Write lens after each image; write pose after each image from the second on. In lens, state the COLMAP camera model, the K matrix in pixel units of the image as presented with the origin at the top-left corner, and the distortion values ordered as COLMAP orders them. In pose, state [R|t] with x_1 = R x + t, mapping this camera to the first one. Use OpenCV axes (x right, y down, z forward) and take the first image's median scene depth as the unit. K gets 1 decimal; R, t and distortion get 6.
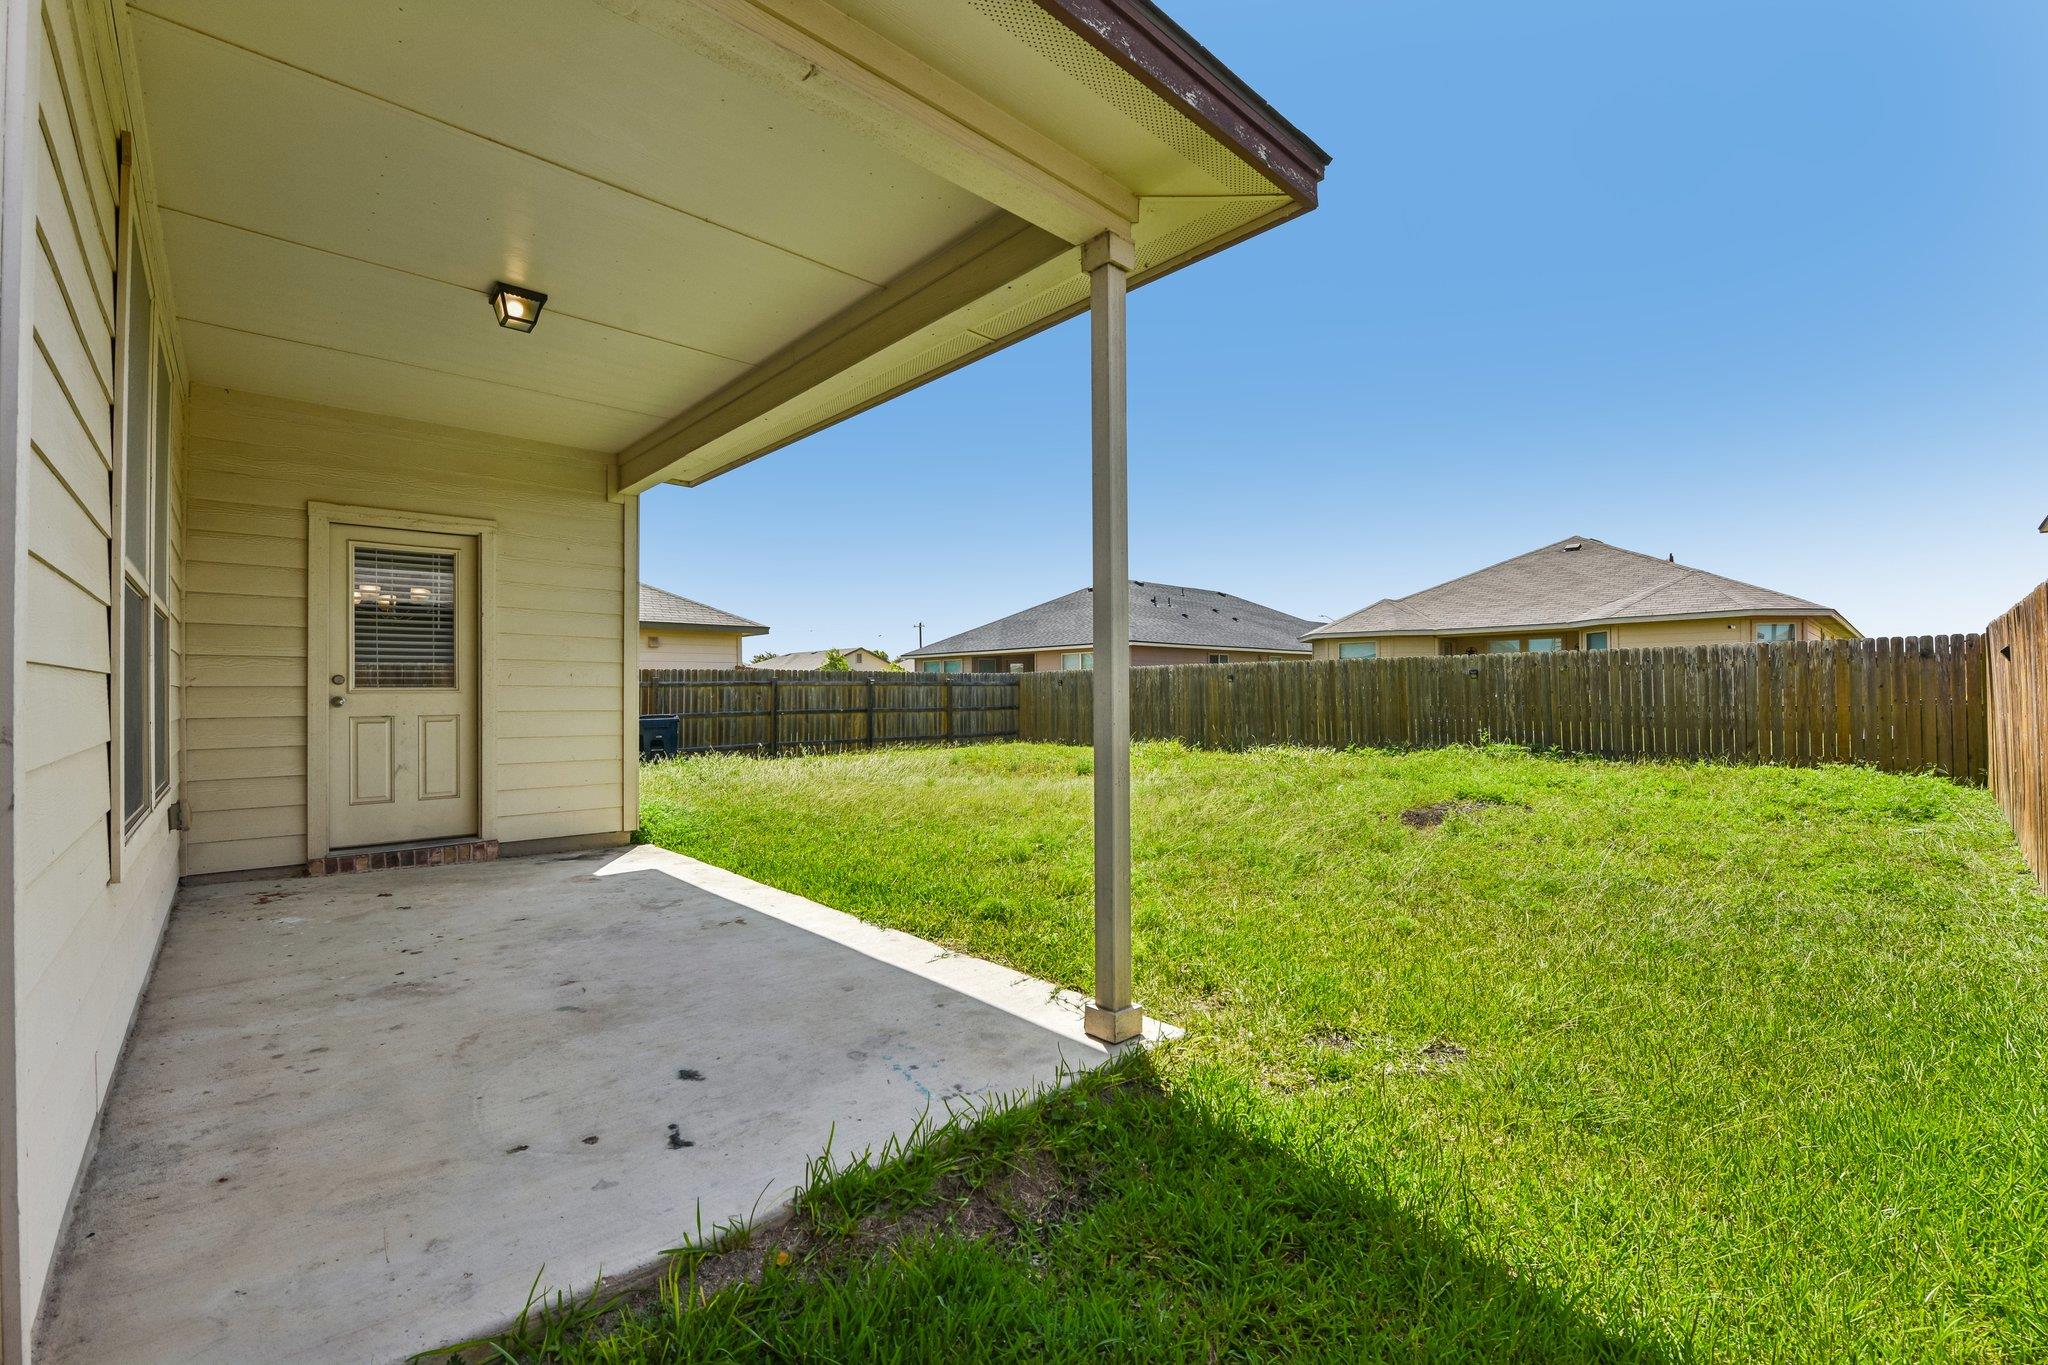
lens RADIAL K [[837.7, 0, 1027.1], [0, 837.7, 677.7], [0, 0, 1]] dist [-0.007811, -0.000263]
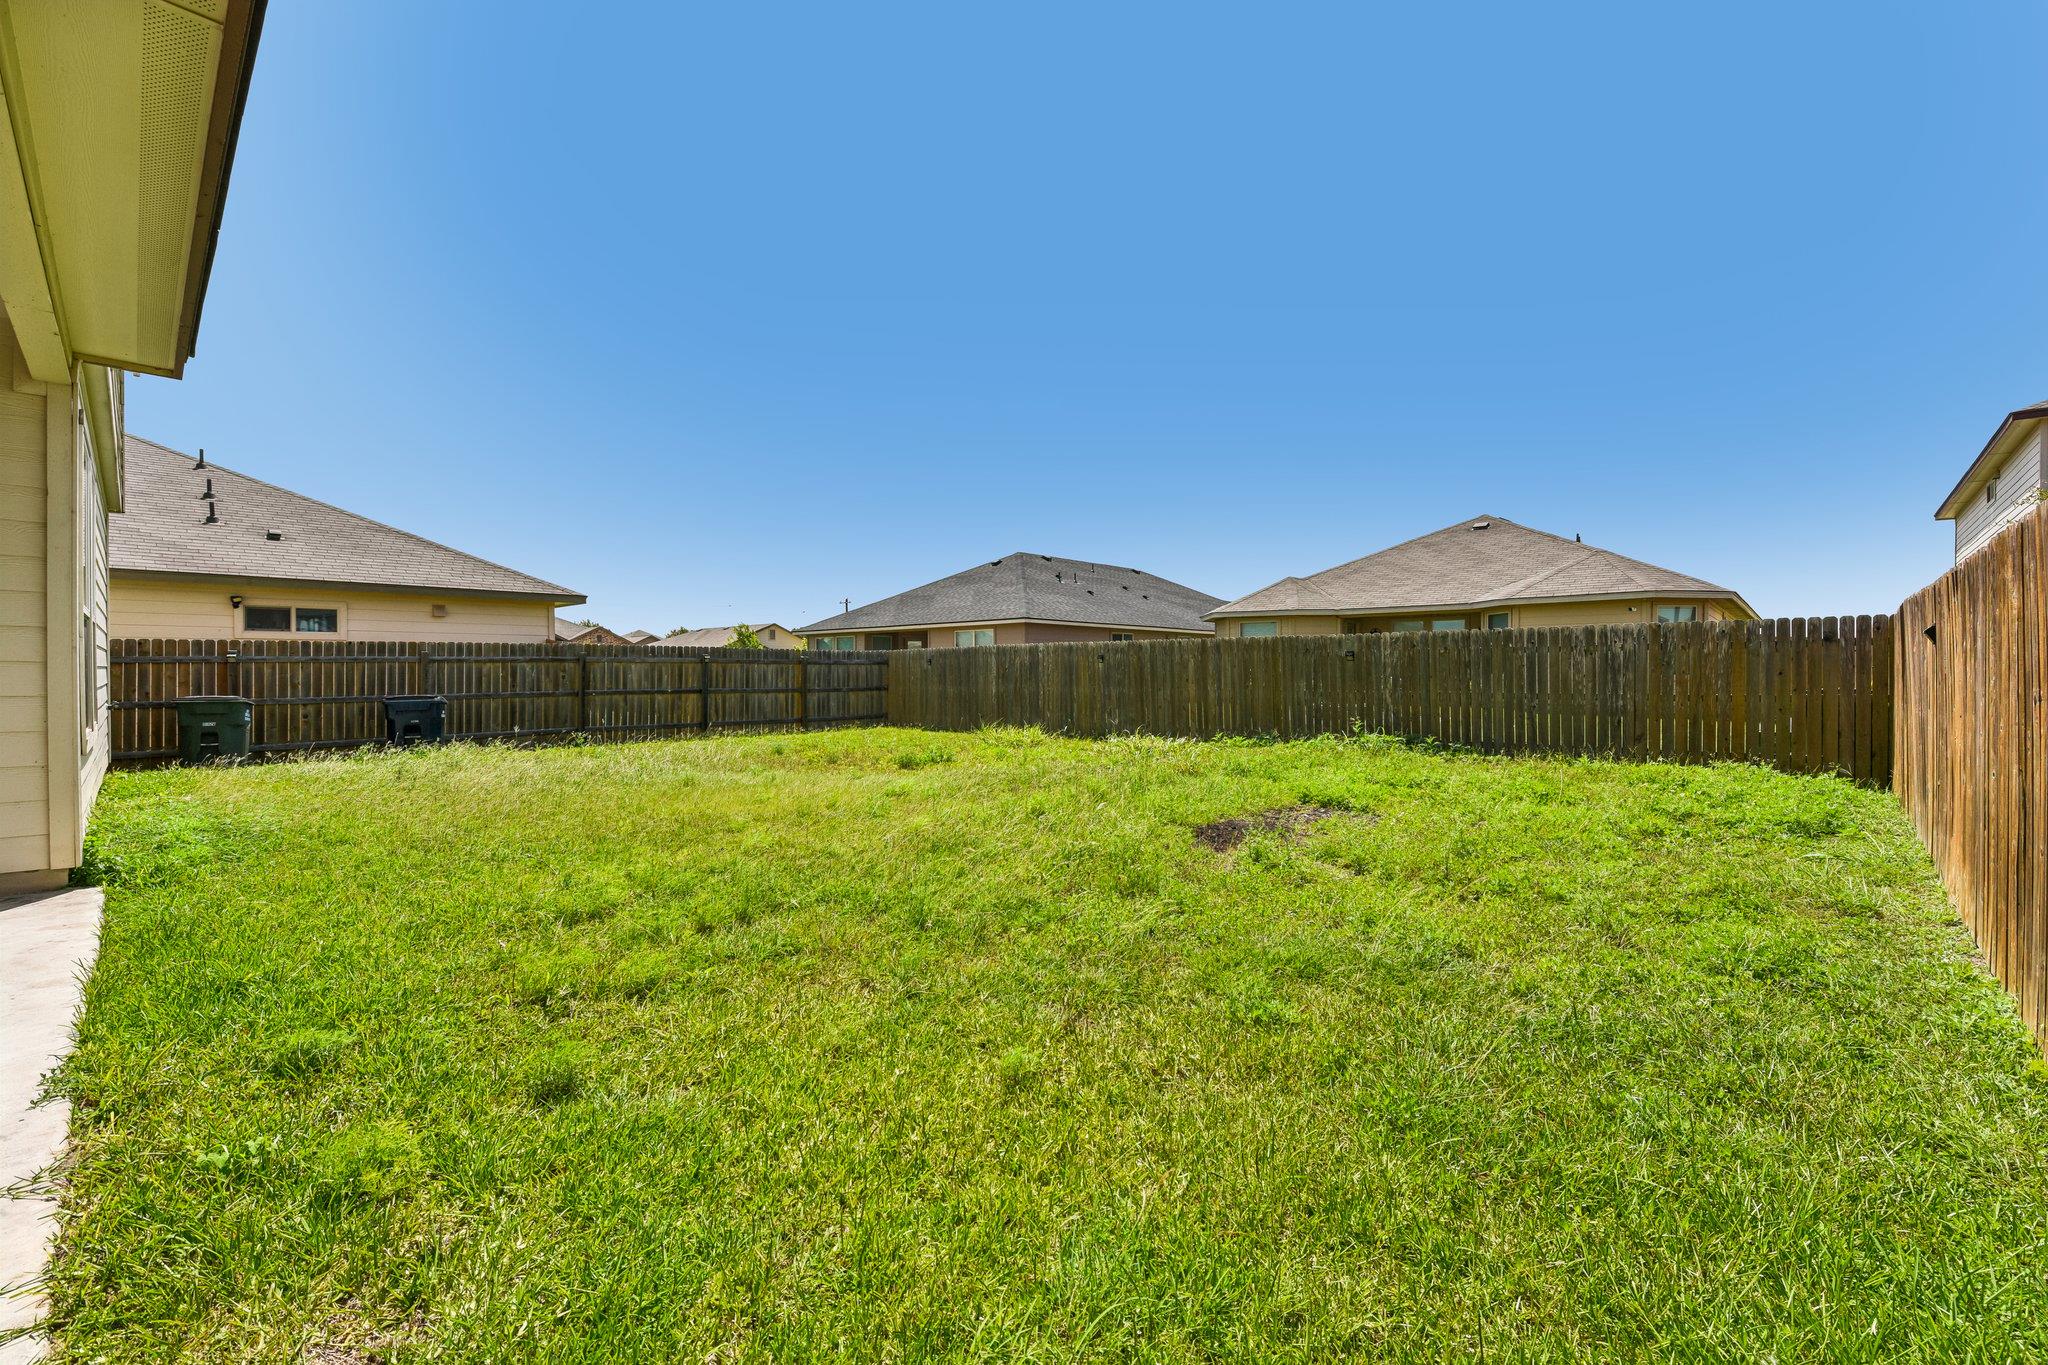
lens RADIAL K [[837.7, 0, 1018.4], [0, 837.7, 673.6], [0, 0, 1]] dist [-0.007811, -0.000263]
pose [[0.998323, 0.007400, 0.057413, 0.109358], [-0.008549, 0.999768, 0.019782, 0.000014], [-0.057253, -0.020240, 0.998154, 0.105921]]
